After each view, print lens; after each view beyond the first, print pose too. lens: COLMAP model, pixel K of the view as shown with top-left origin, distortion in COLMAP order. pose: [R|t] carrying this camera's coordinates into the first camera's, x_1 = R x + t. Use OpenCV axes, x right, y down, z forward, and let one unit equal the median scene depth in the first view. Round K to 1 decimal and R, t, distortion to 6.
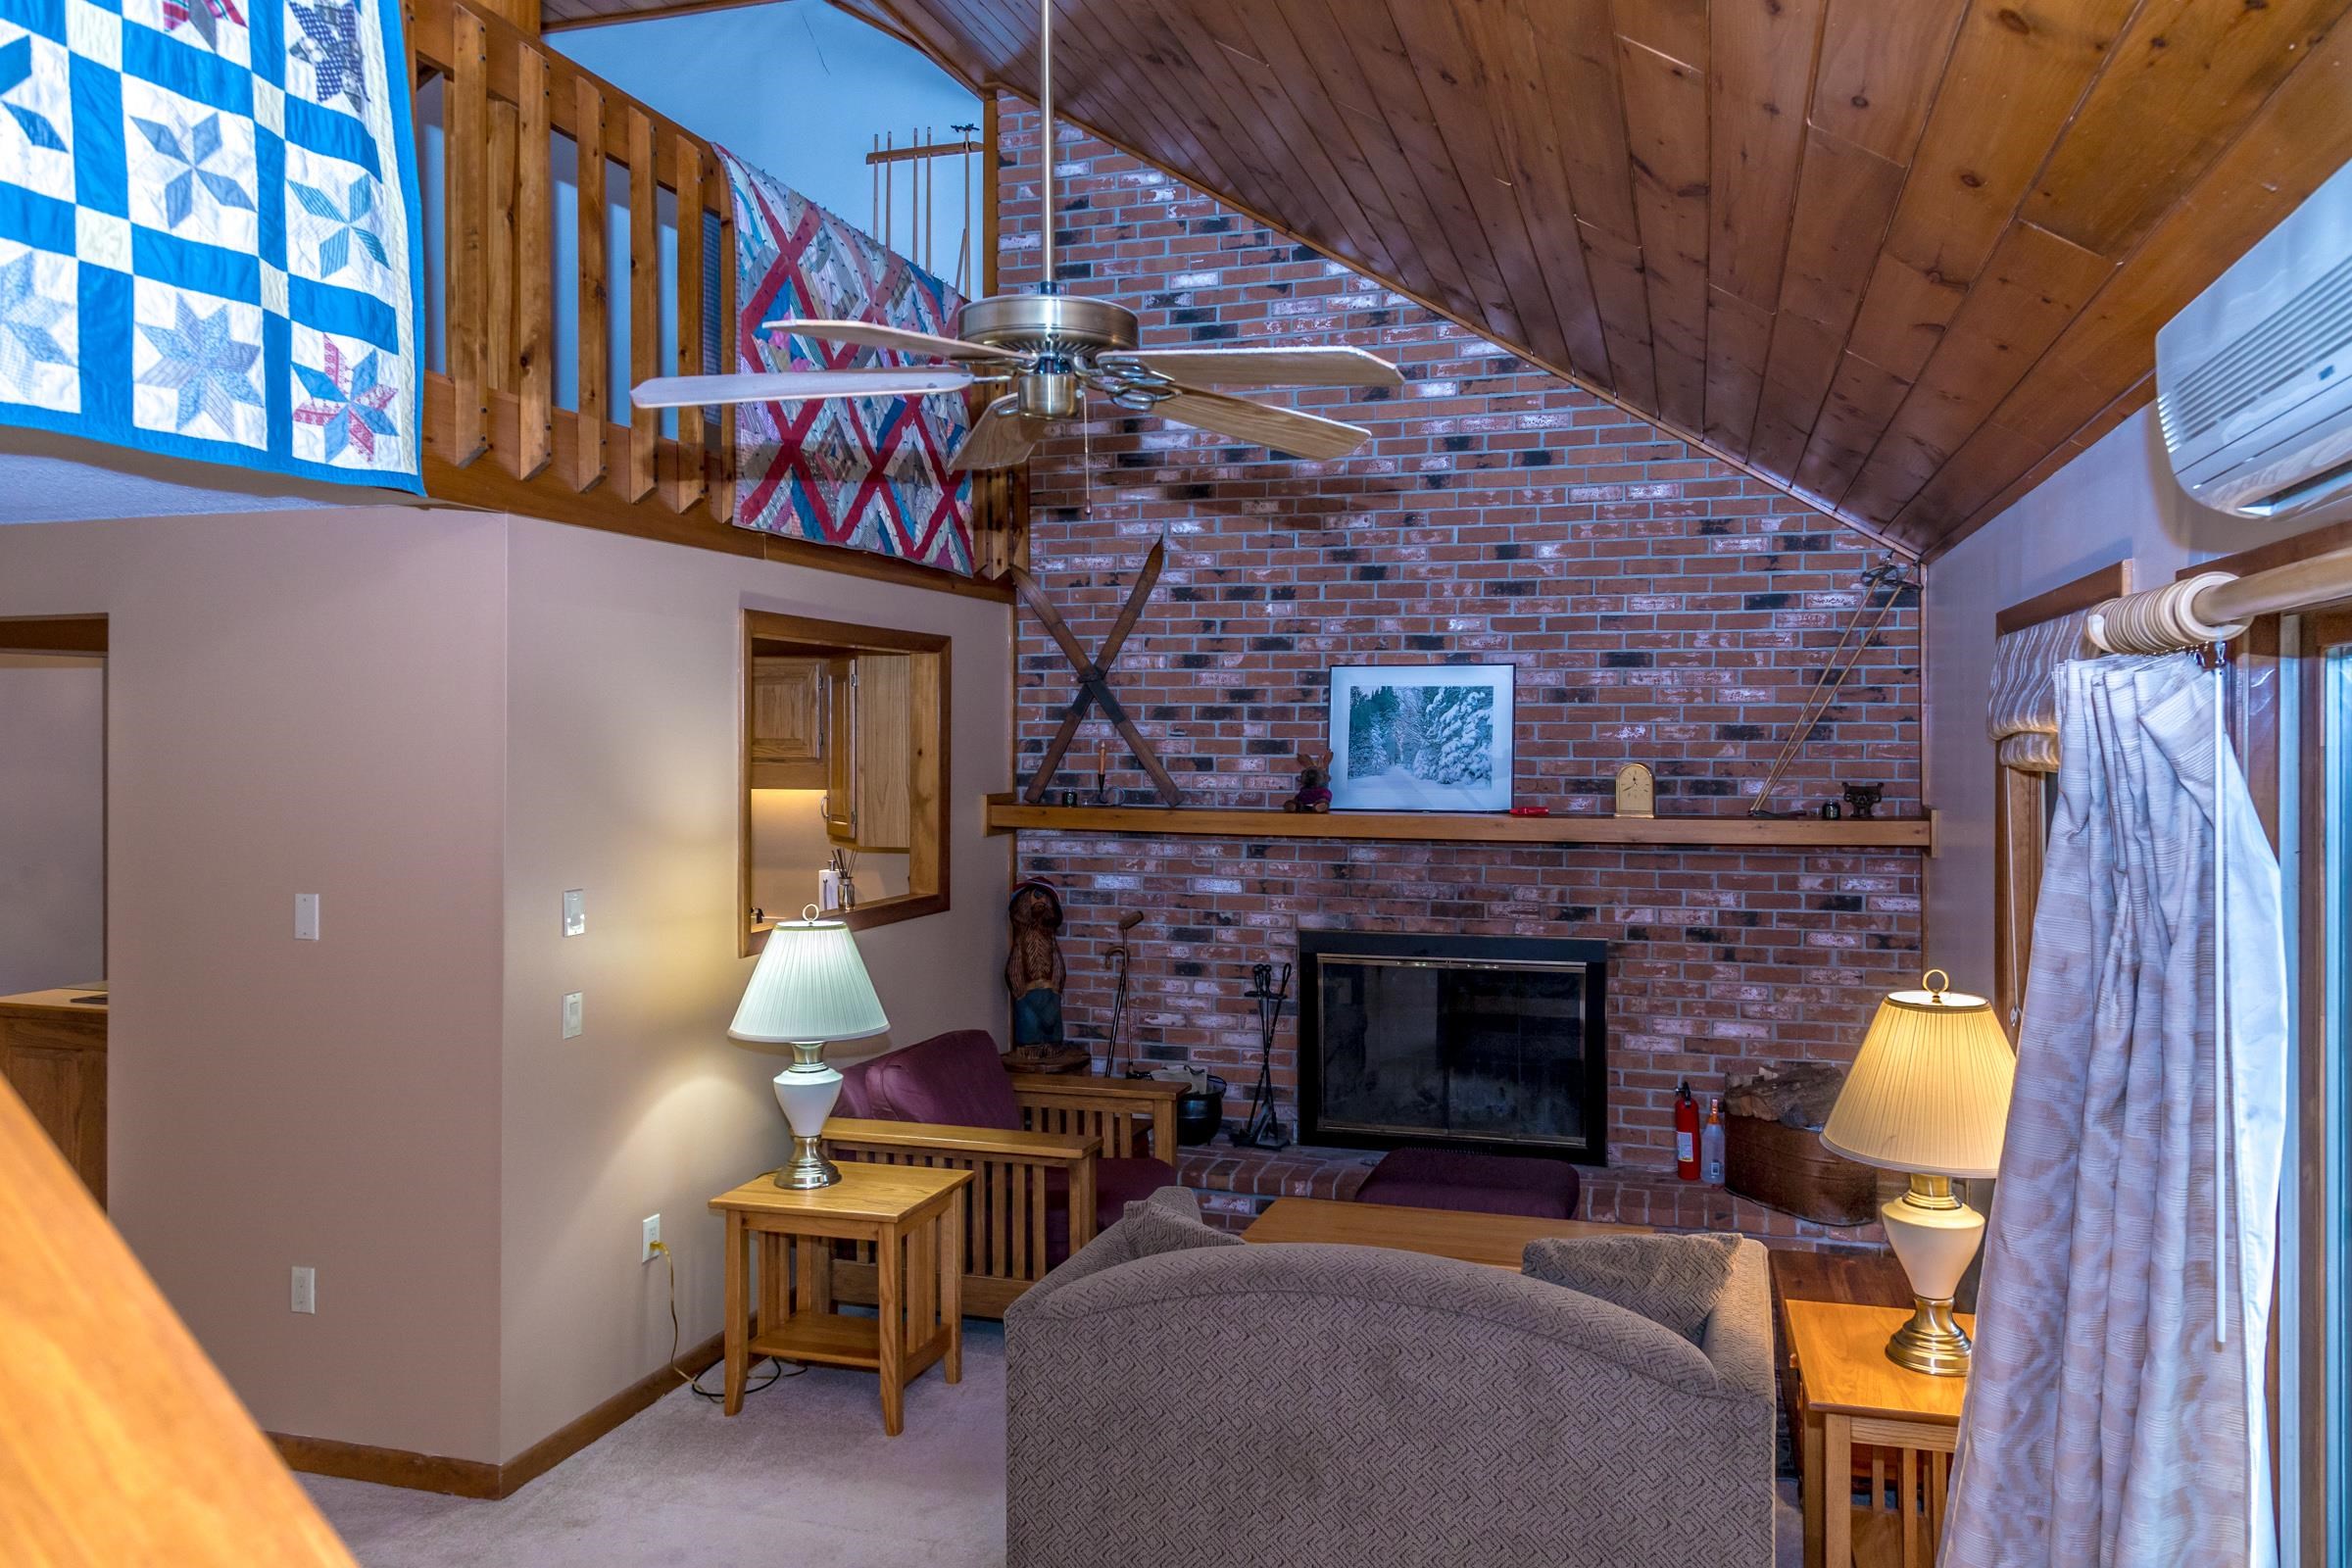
lens RADIAL K [[1594.6, 0, 1269.7], [0, 1594.6, 720.6], [0, 0, 1]] dist [-0.000666, 0.000830]
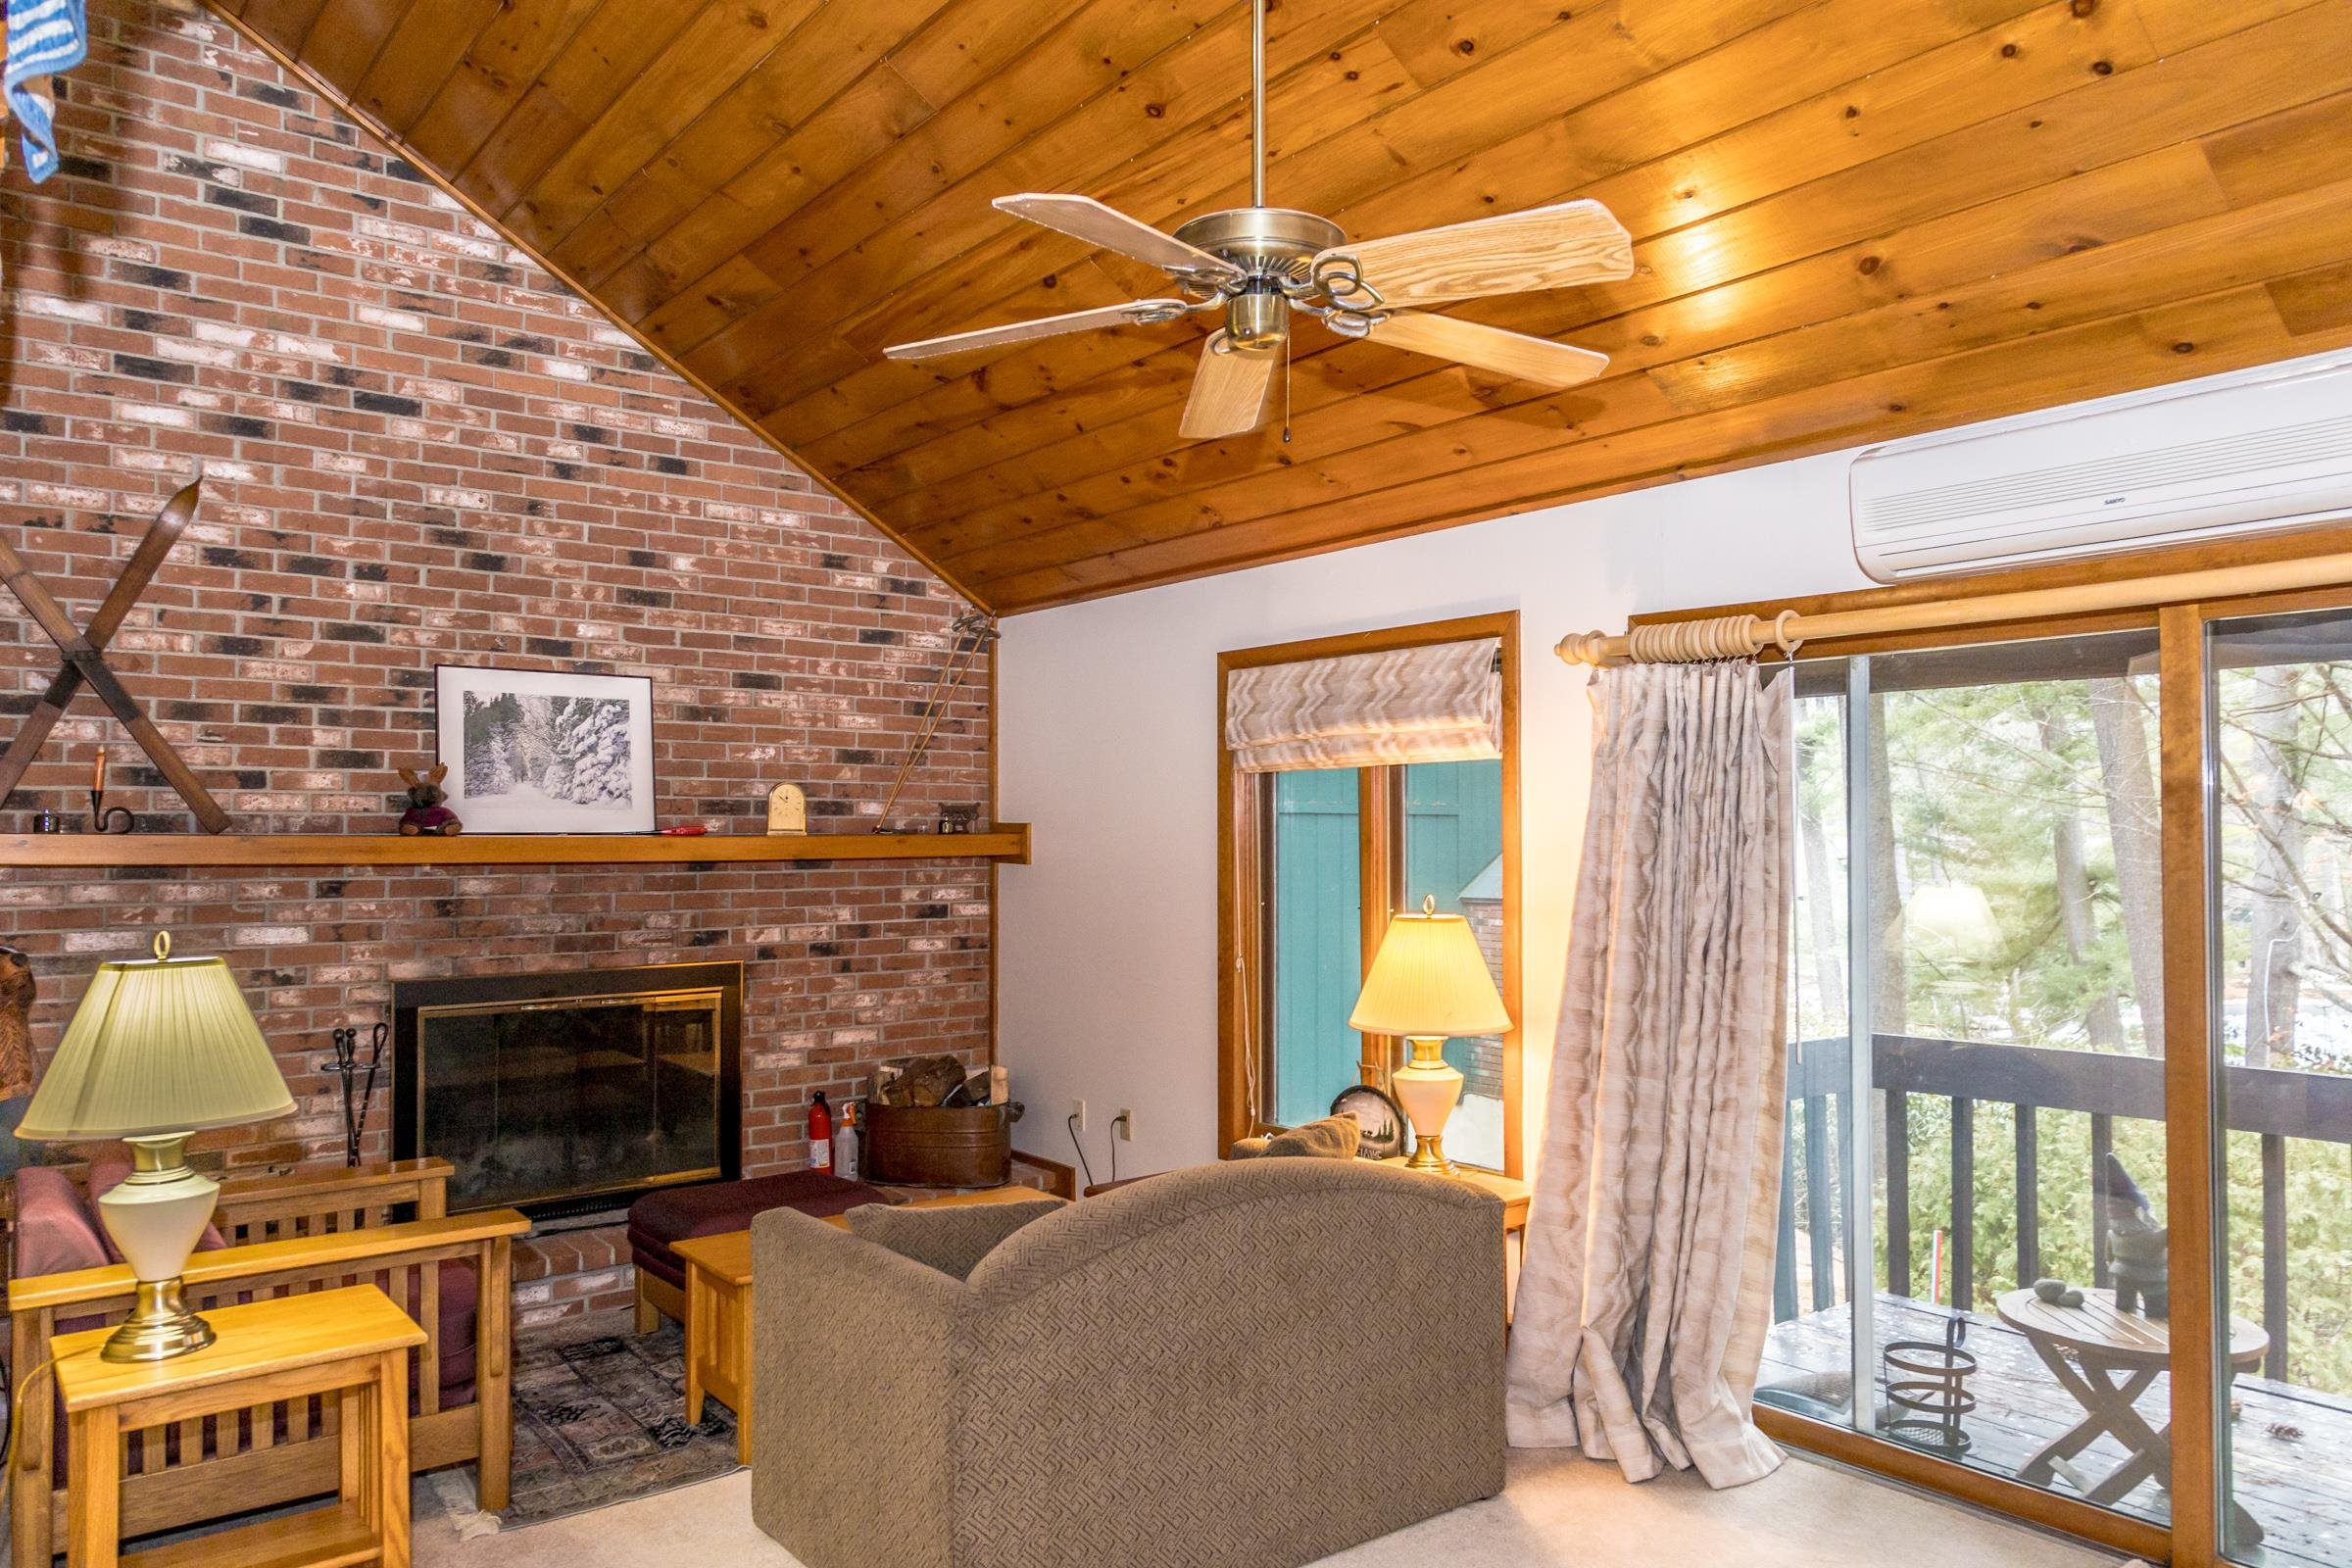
lens RADIAL K [[1585.6, 0, 1176.0], [0, 1585.6, 784.0], [0, 0, 1]] dist [0.004831, -0.000263]
pose [[0.591892, 0.022688, 0.805698, -0.415868], [-0.001904, 0.999640, -0.026751, 0.051677], [-0.806015, 0.014300, 0.591723, 0.191695]]
